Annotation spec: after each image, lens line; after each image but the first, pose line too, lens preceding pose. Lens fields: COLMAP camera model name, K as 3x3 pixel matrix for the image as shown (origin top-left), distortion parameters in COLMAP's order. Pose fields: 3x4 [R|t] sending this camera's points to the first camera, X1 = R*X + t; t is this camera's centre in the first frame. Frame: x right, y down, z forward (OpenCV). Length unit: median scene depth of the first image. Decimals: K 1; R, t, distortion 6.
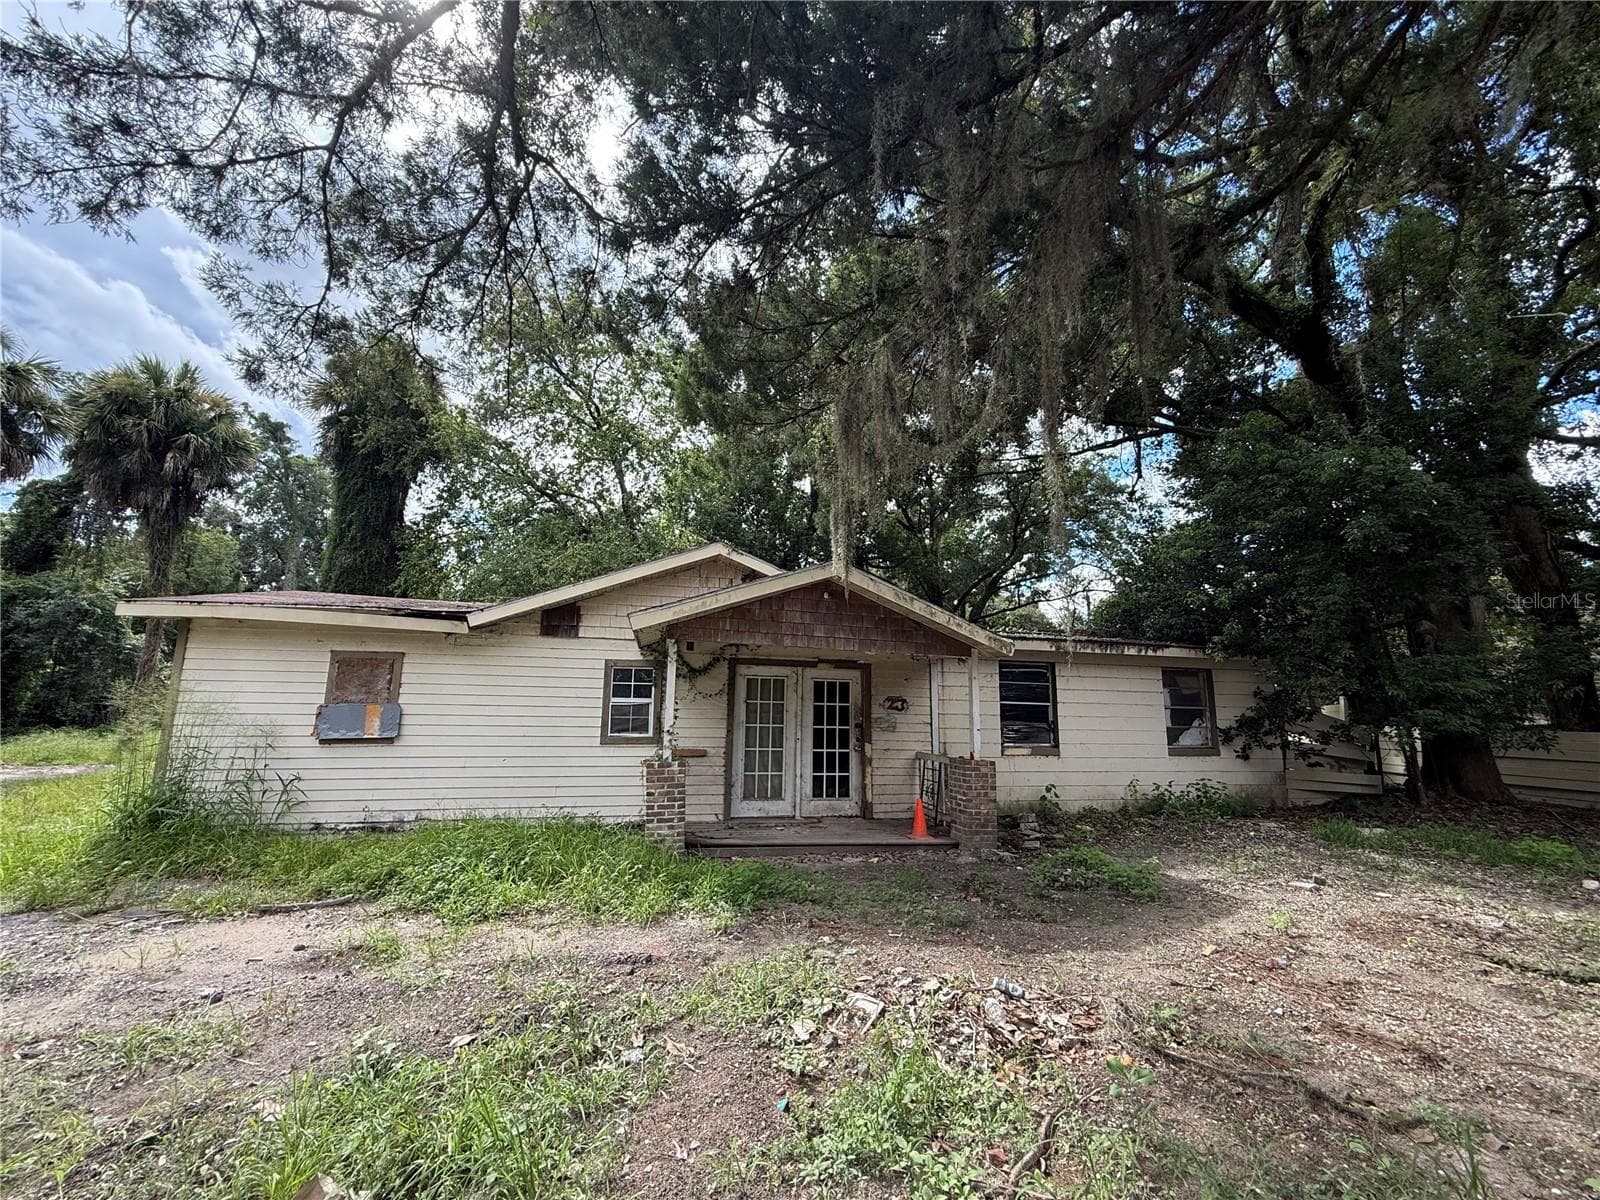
lens RADIAL K [[646.1, 0, 802.9], [0, 646.1, 597.9], [0, 0, 1]] dist [0.004769, -0.000960]
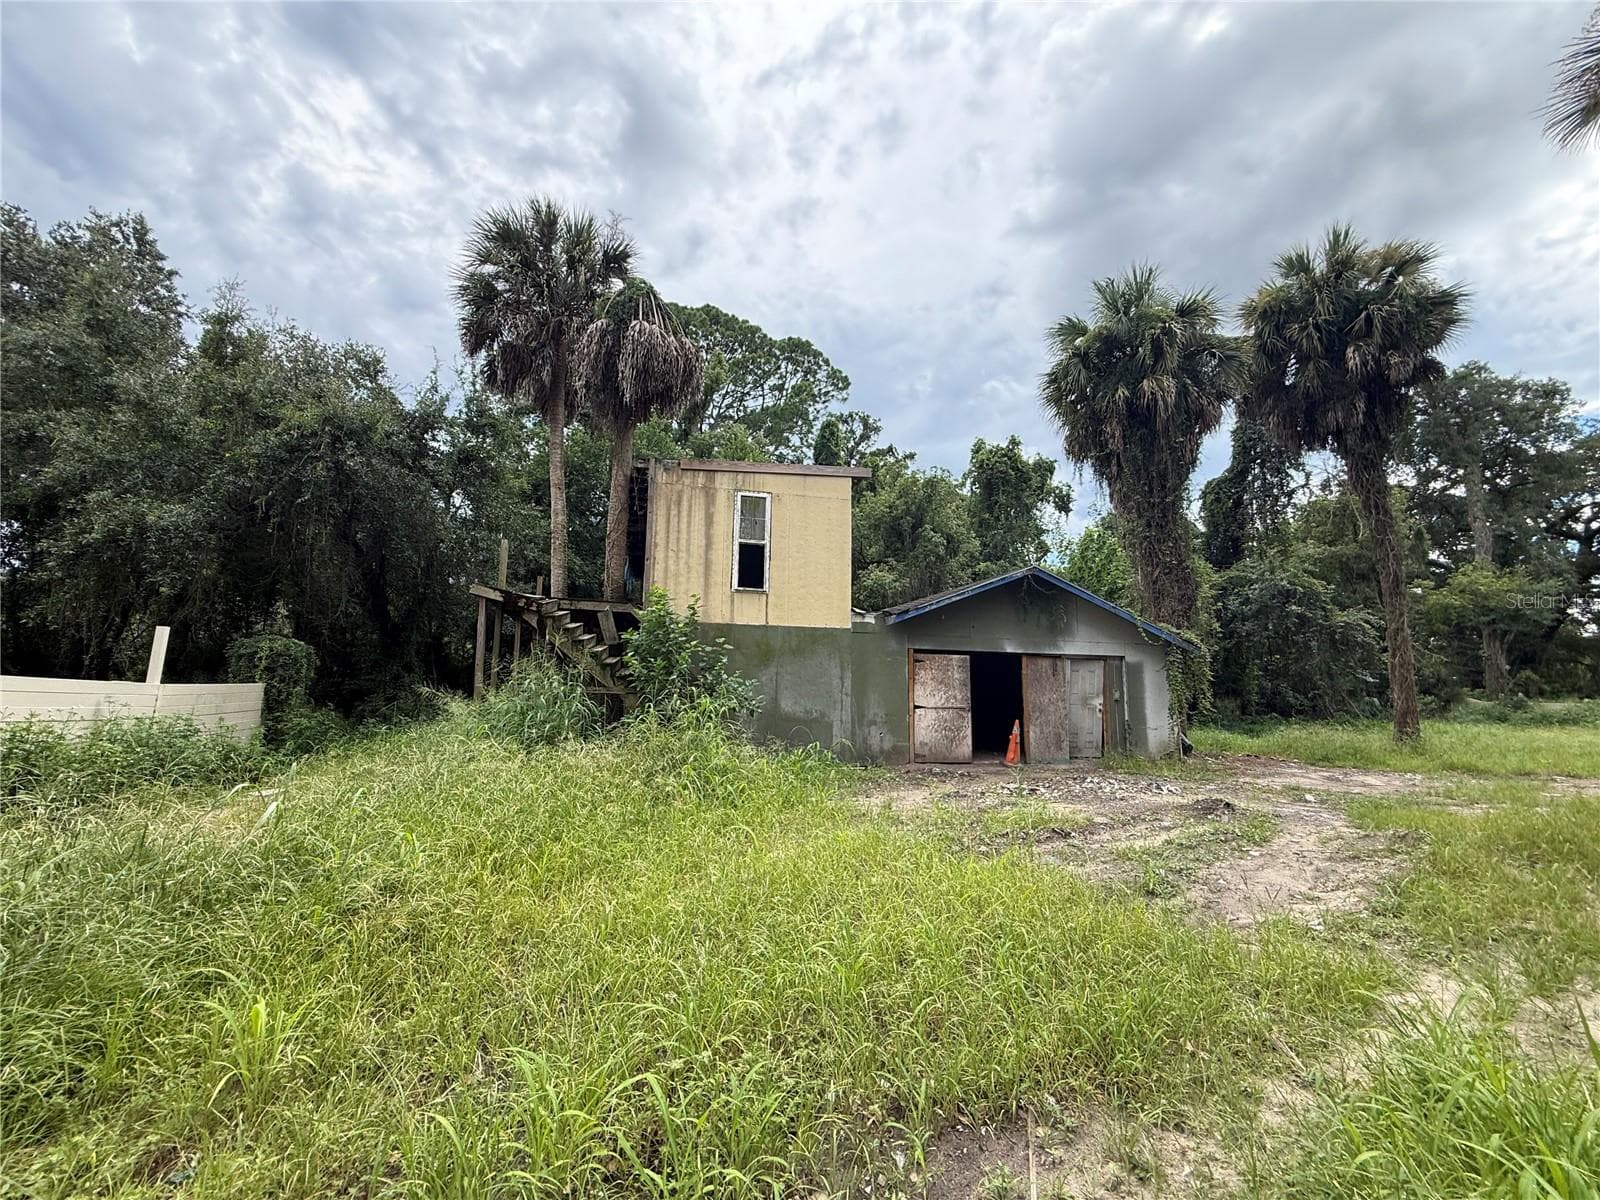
lens RADIAL K [[646.1, 0, 792.9], [0, 646.1, 599.3], [0, 0, 1]] dist [0.004769, -0.000960]
pose [[0.113115, -0.150057, -0.982185, -0.292386], [0.167051, 0.977330, -0.130077, 0.034305], [0.979438, -0.149362, 0.135618, 0.192315]]
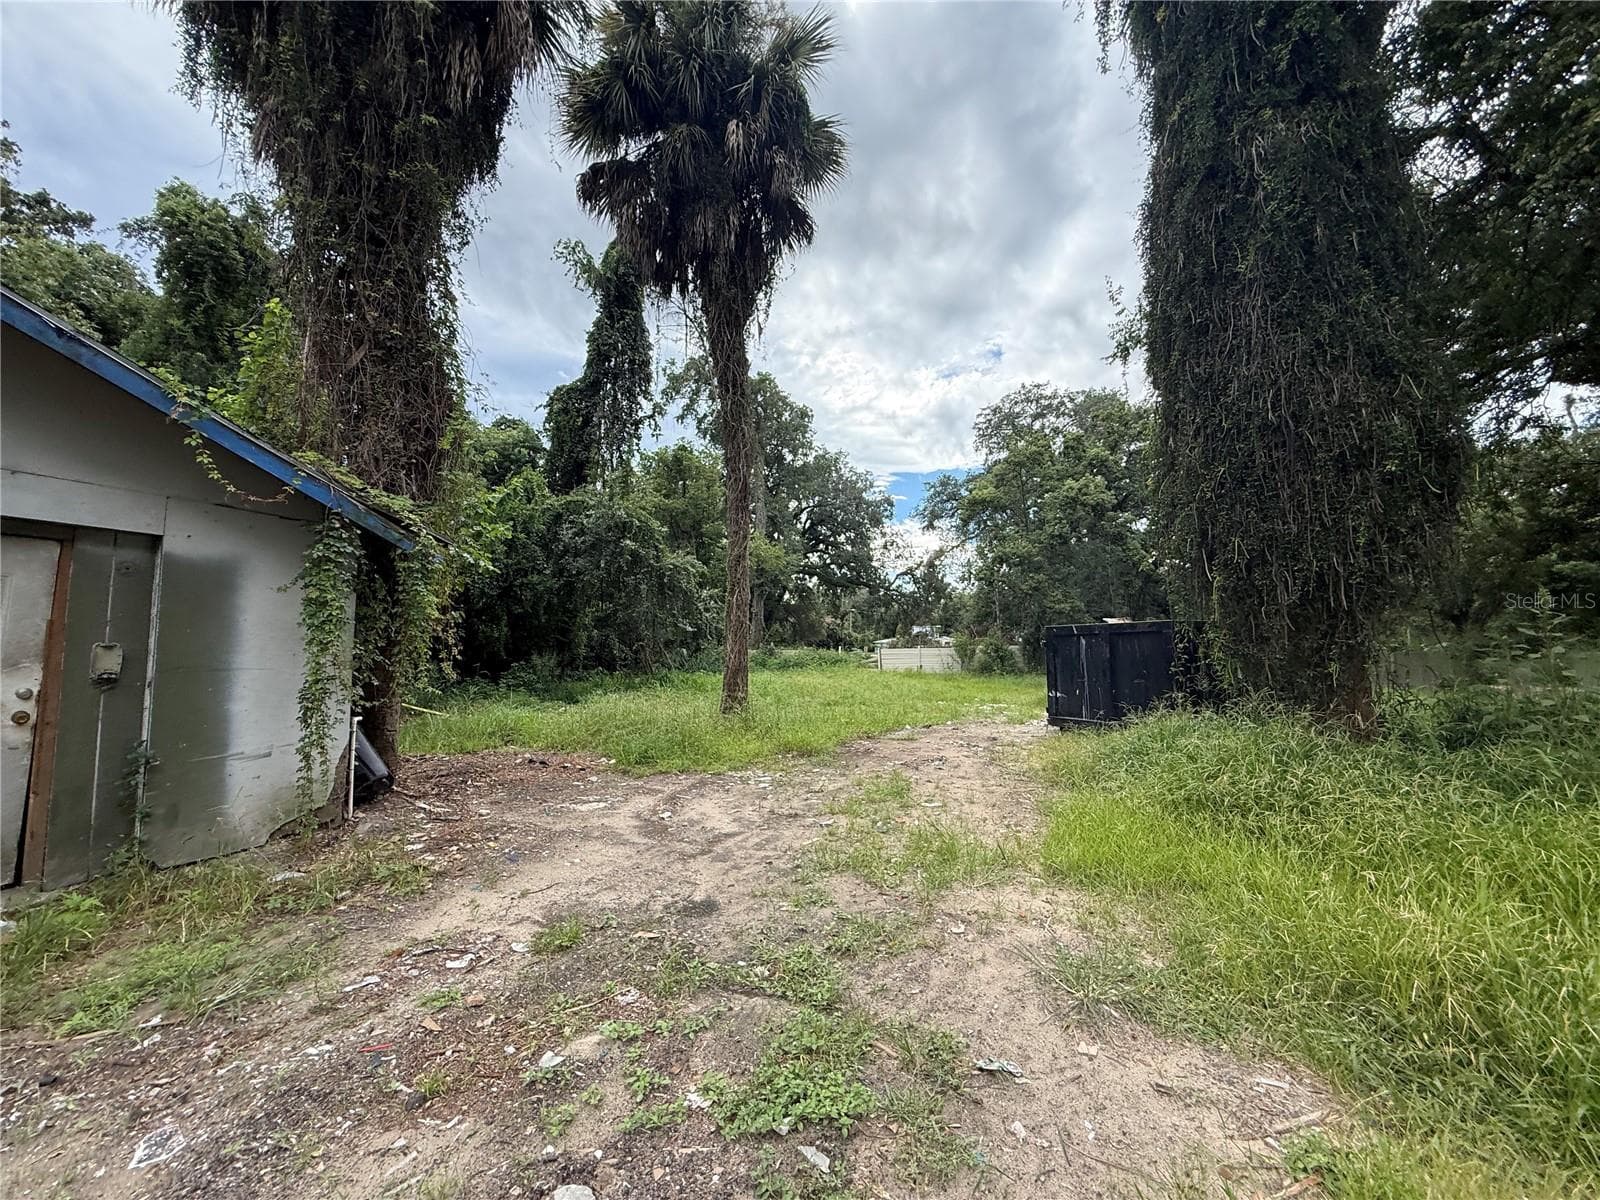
lens RADIAL K [[646.1, 0, 796.0], [0, 646.1, 596.3], [0, 0, 1]] dist [0.004769, -0.000960]
pose [[0.855072, -0.056228, -0.515452, -0.556076], [0.106853, 0.991874, 0.069059, 0.075810], [0.507380, -0.114128, 0.854132, 0.451761]]
